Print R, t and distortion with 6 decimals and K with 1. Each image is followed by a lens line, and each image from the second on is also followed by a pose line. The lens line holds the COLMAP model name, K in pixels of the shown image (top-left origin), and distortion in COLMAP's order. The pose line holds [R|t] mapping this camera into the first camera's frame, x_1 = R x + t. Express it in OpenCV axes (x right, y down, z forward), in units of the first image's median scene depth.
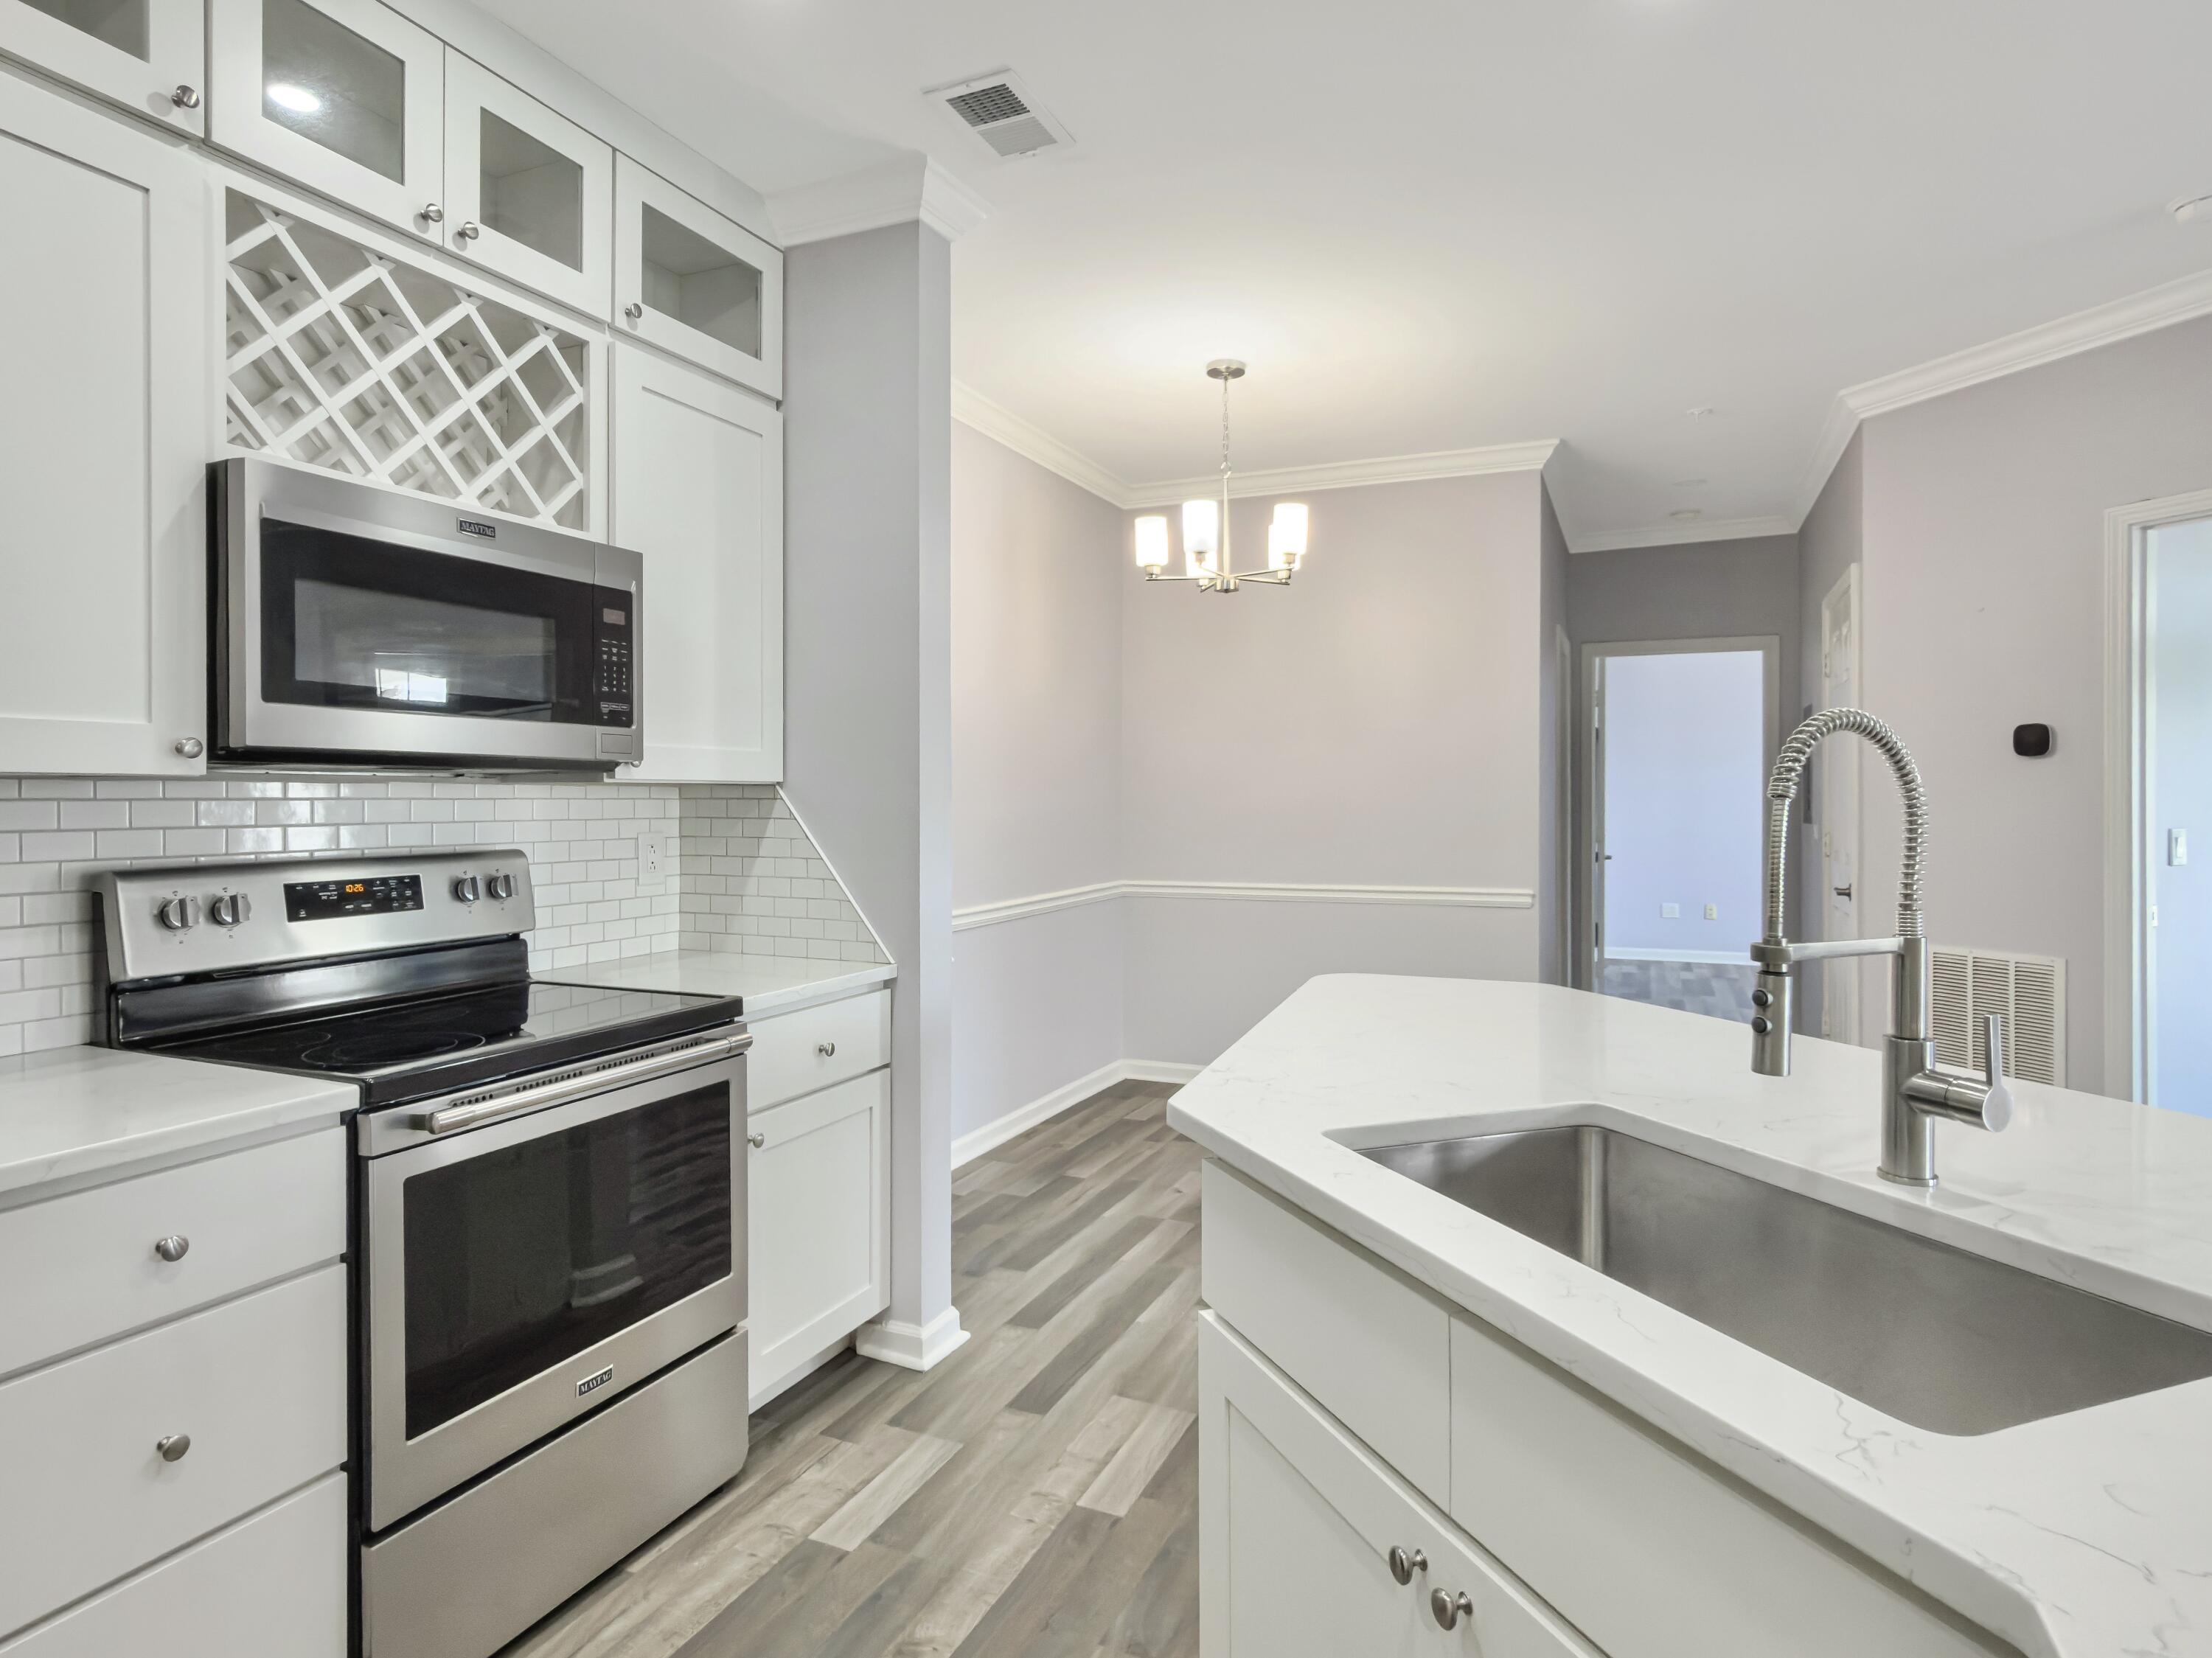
lens RADIAL K [[1239.9, 0, 1107.6], [0, 1239.9, 800.1], [0, 0, 1]] dist [0.002385, 0.000951]
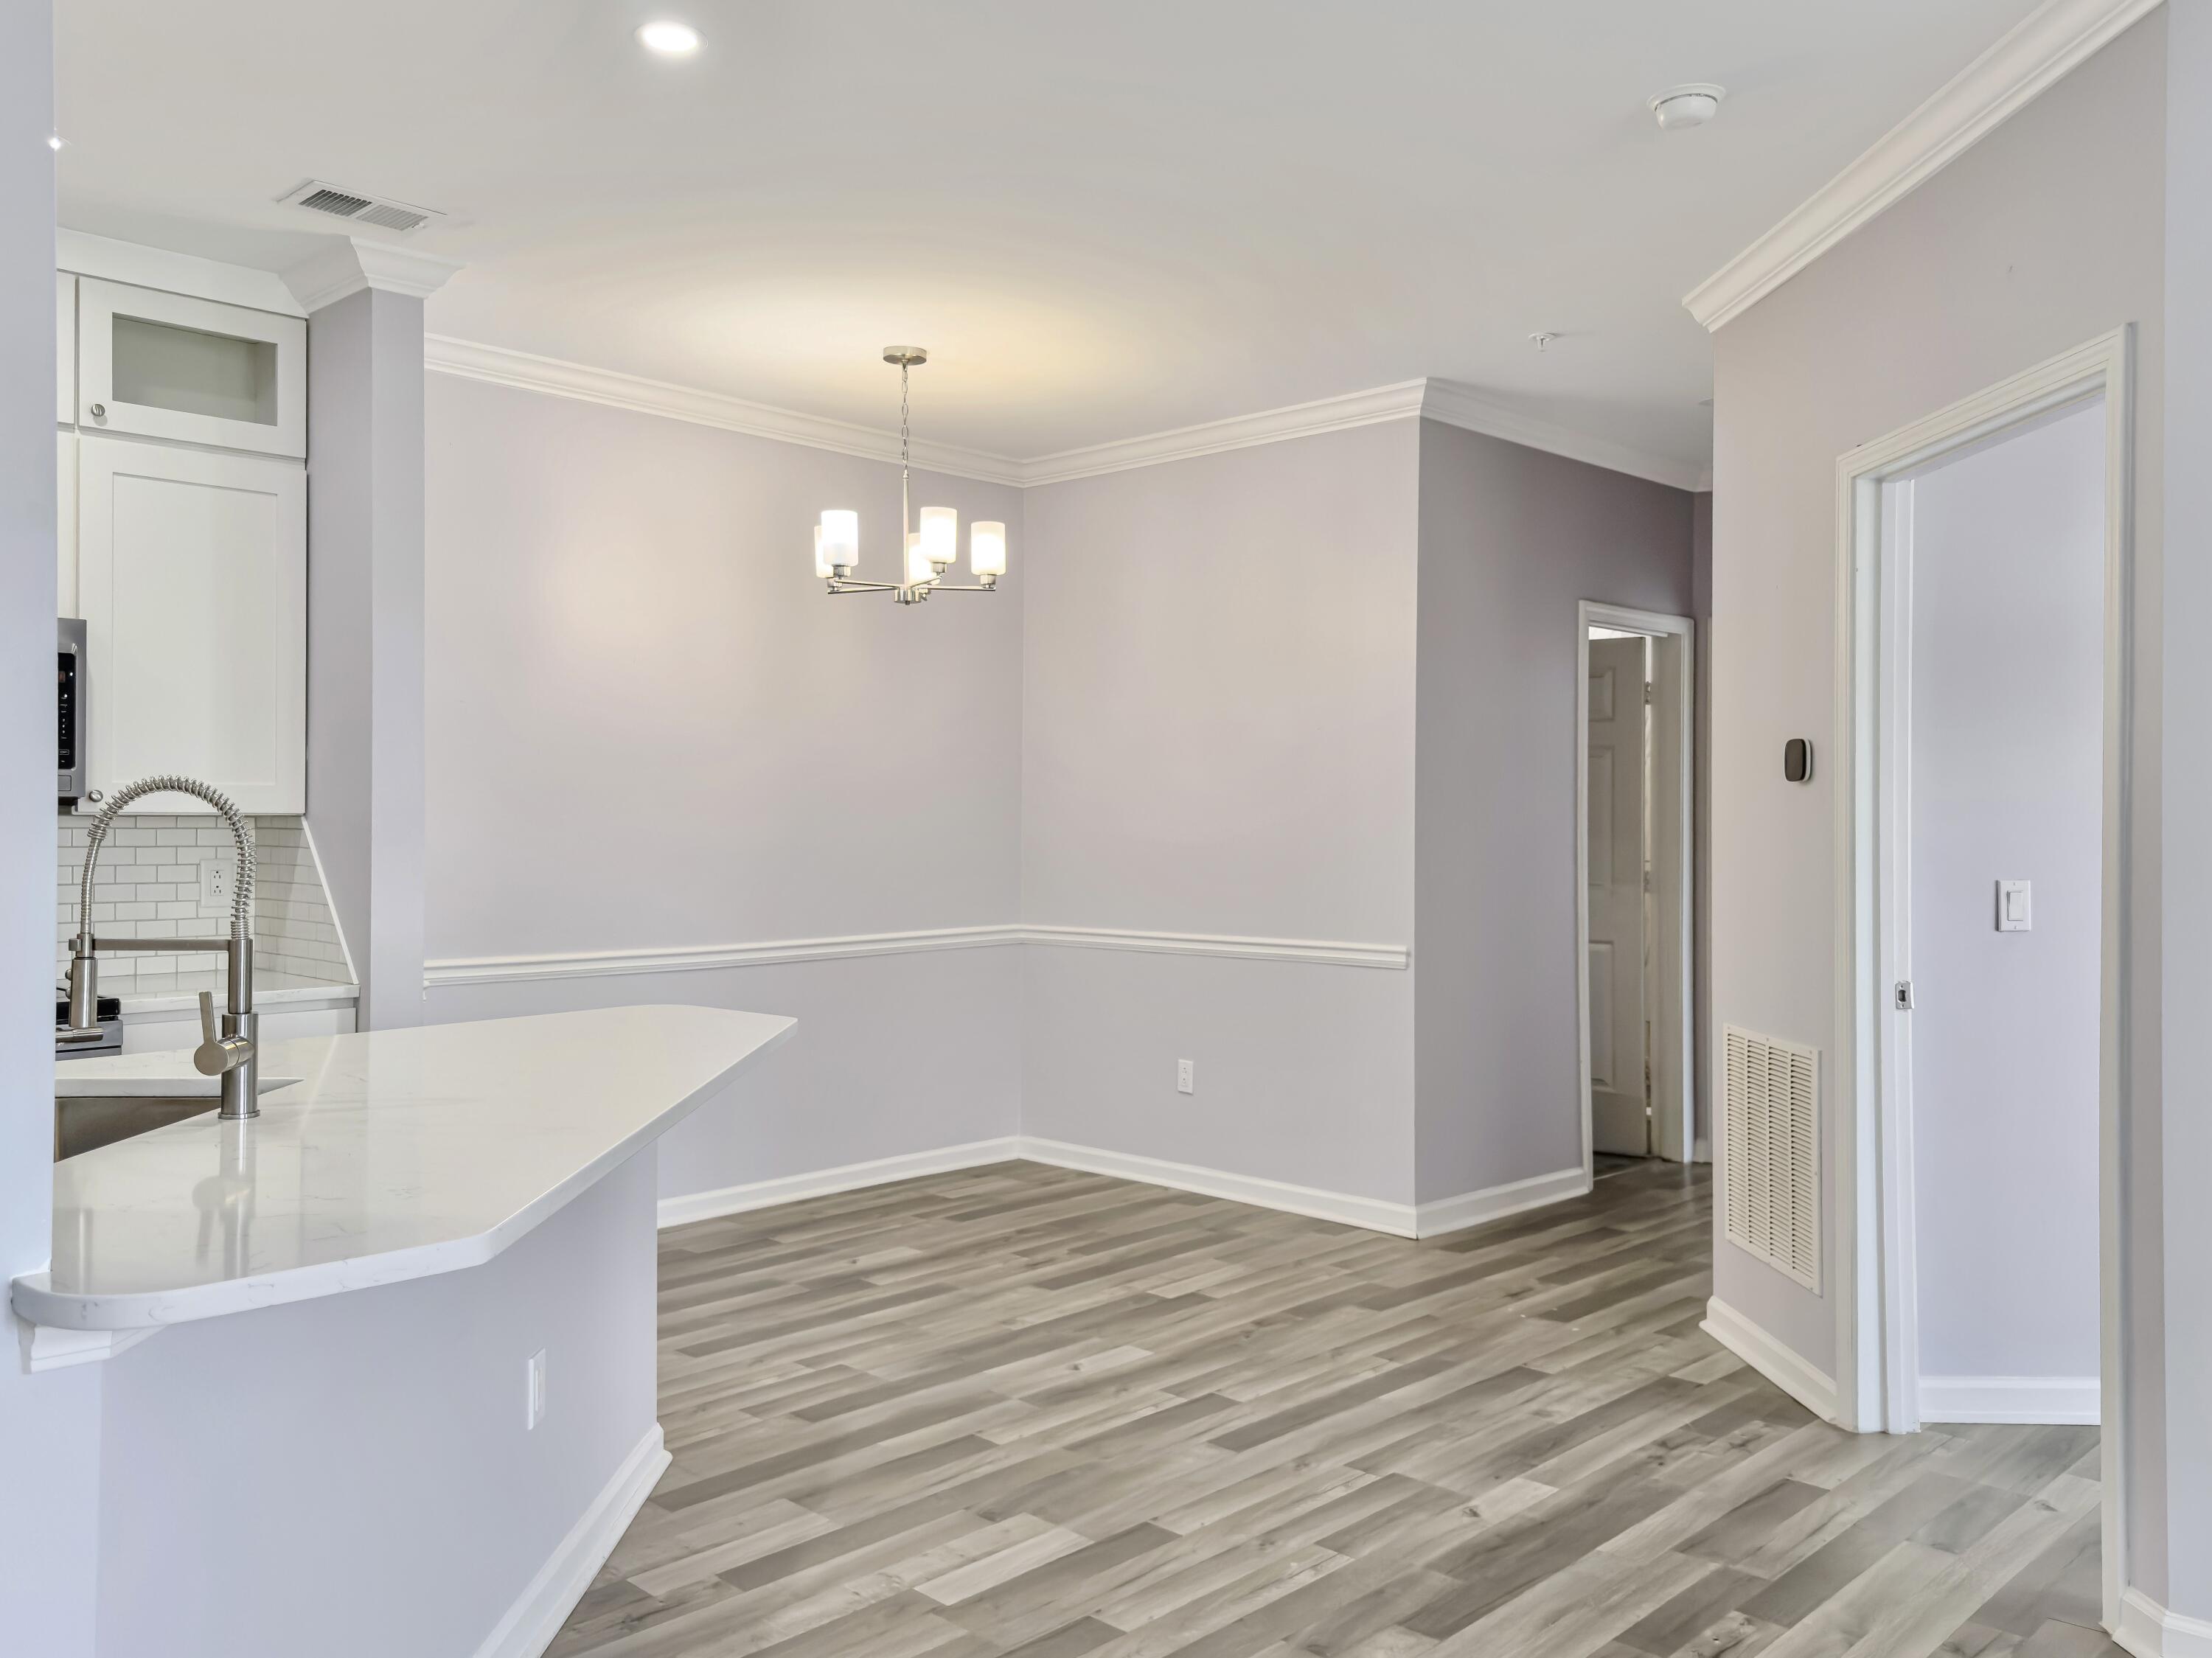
lens RADIAL K [[1760.0, 0, 1102.7], [0, 1760.0, 809.4], [0, 0, 1]] dist [0.157462, -0.212995]
pose [[0.937375, 0.002338, -0.348313, 1.076789], [-0.005141, 0.999961, -0.007124, -0.012260], [0.348283, 0.008468, 0.937351, -0.257278]]
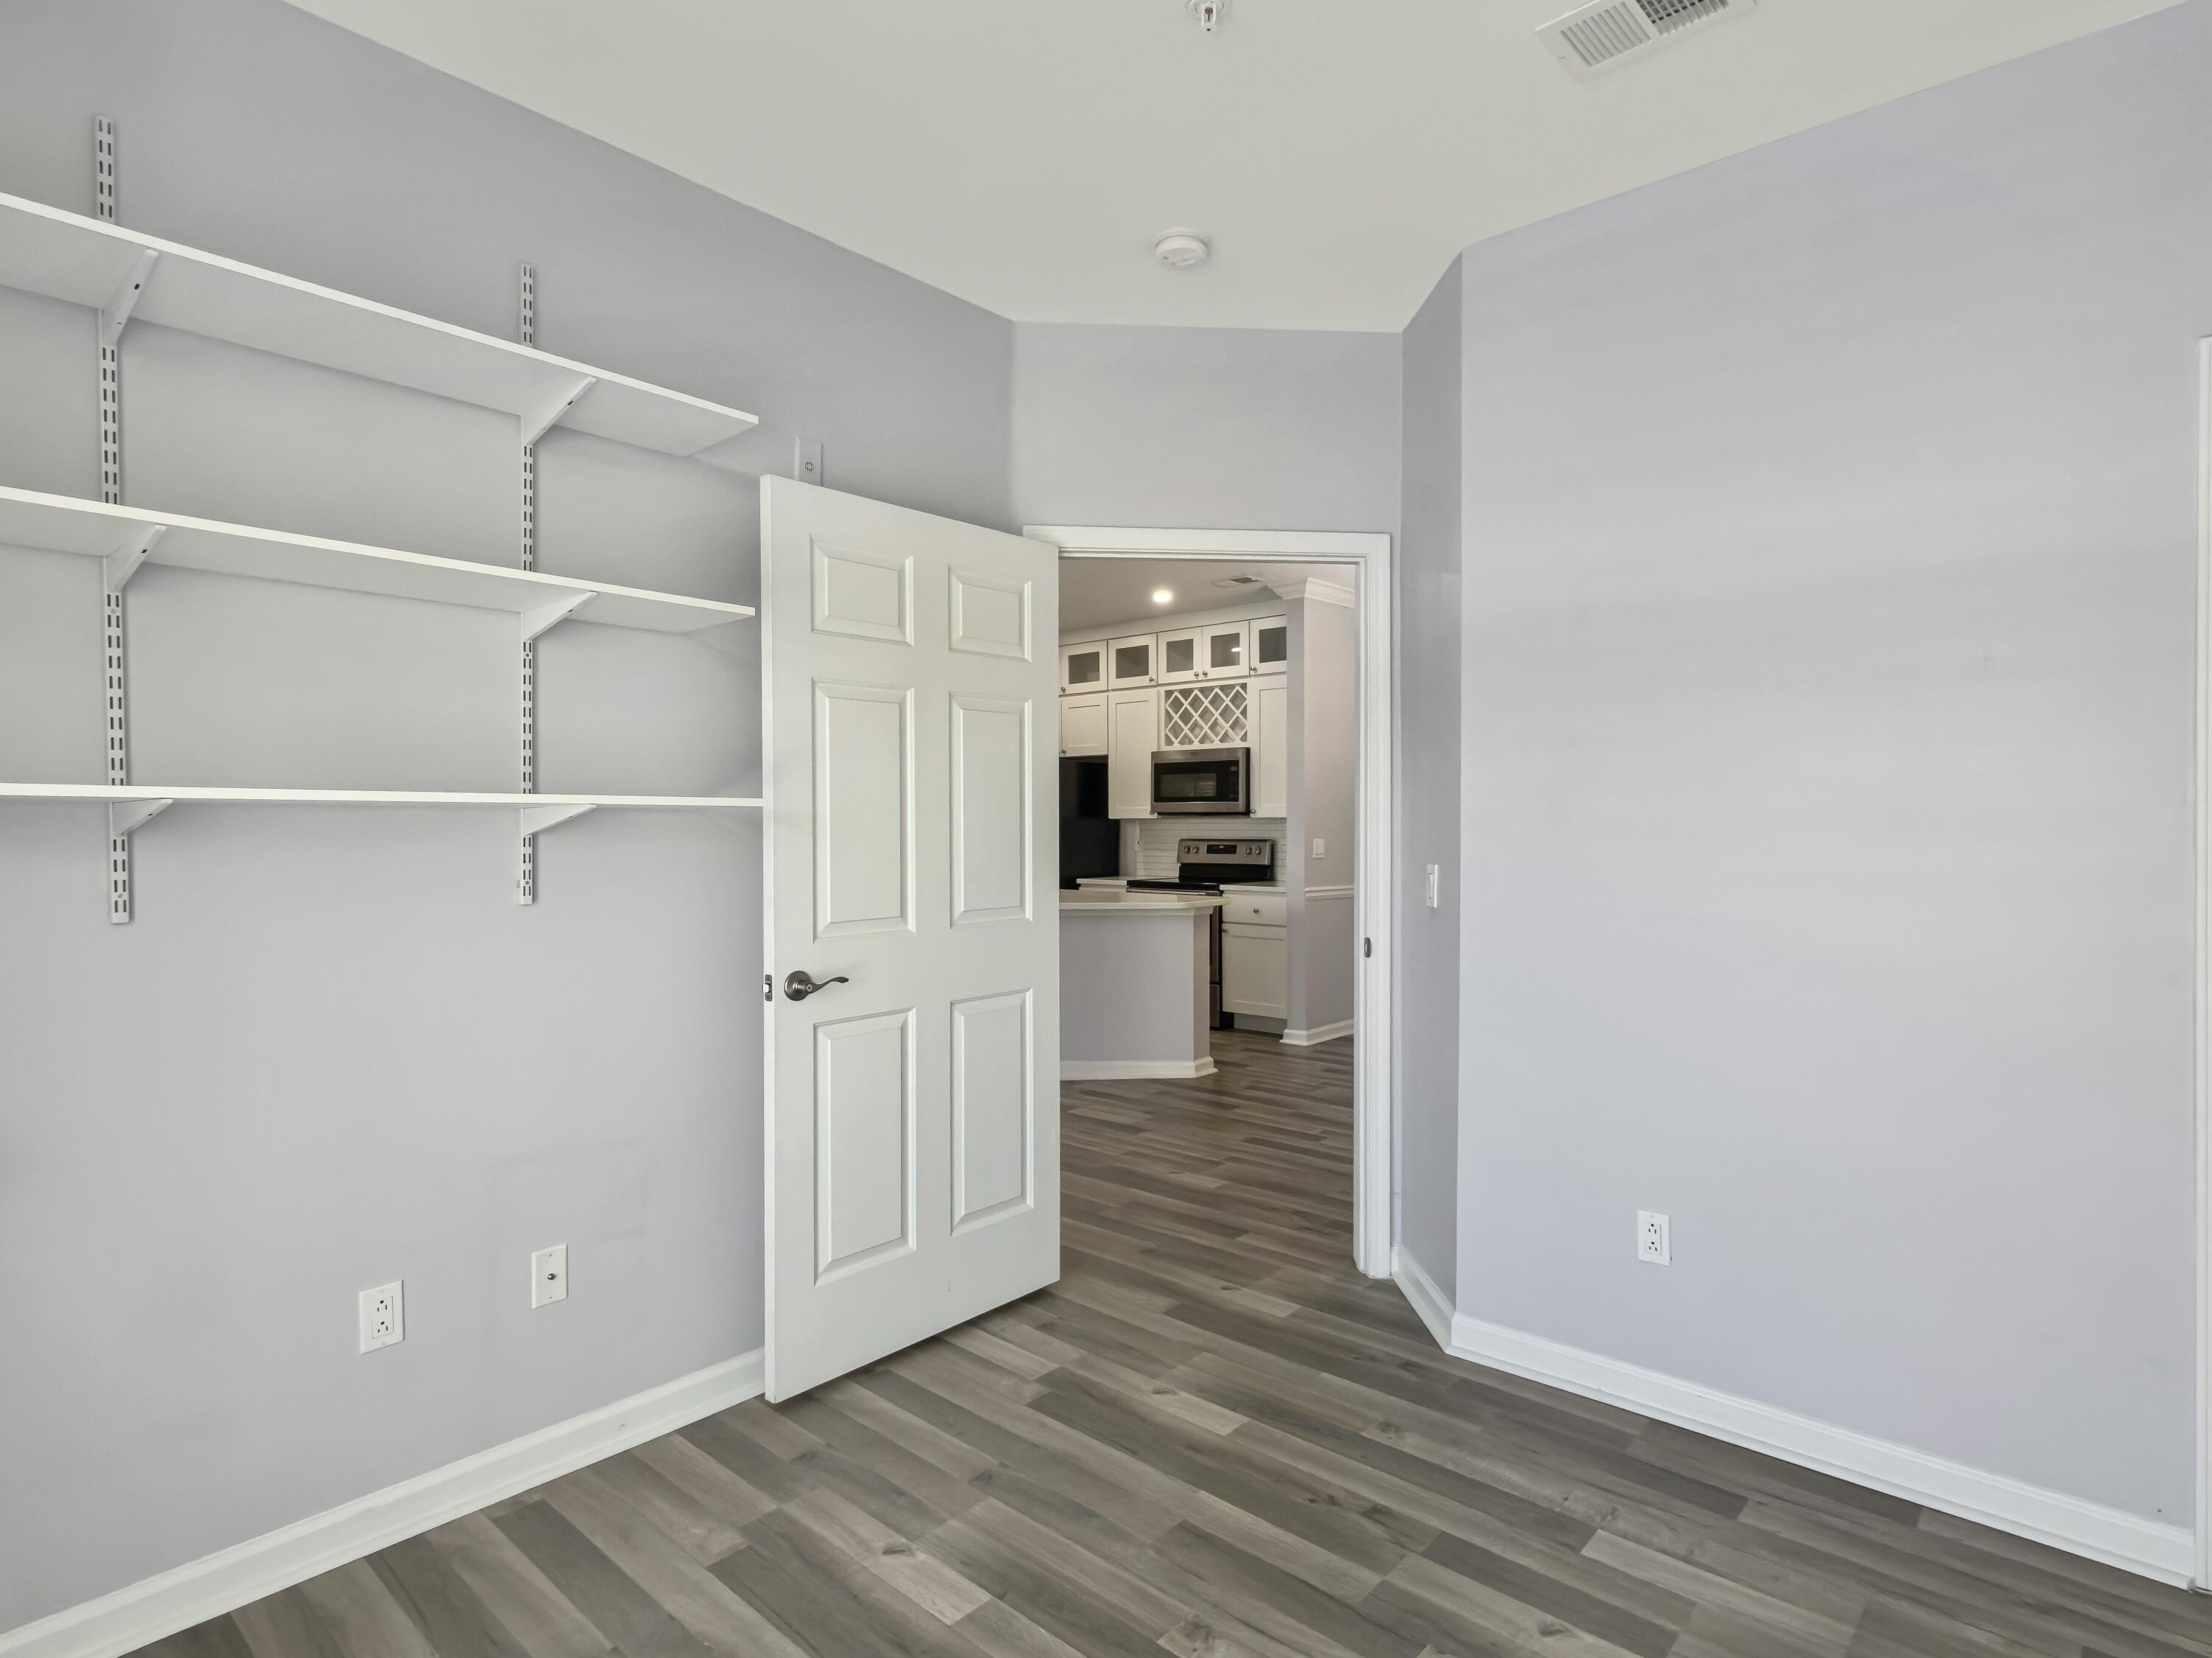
lens RADIAL K [[1172.6, 0, 1106.0], [0, 1172.6, 829.0], [0, 0, 1]] dist [0.001679, -0.000092]
pose [[-0.310429, 0.006684, -0.950573, 2.516309], [-0.000379, 0.999974, 0.007155, -0.008144], [0.950596, 0.002581, -0.310419, 1.541423]]
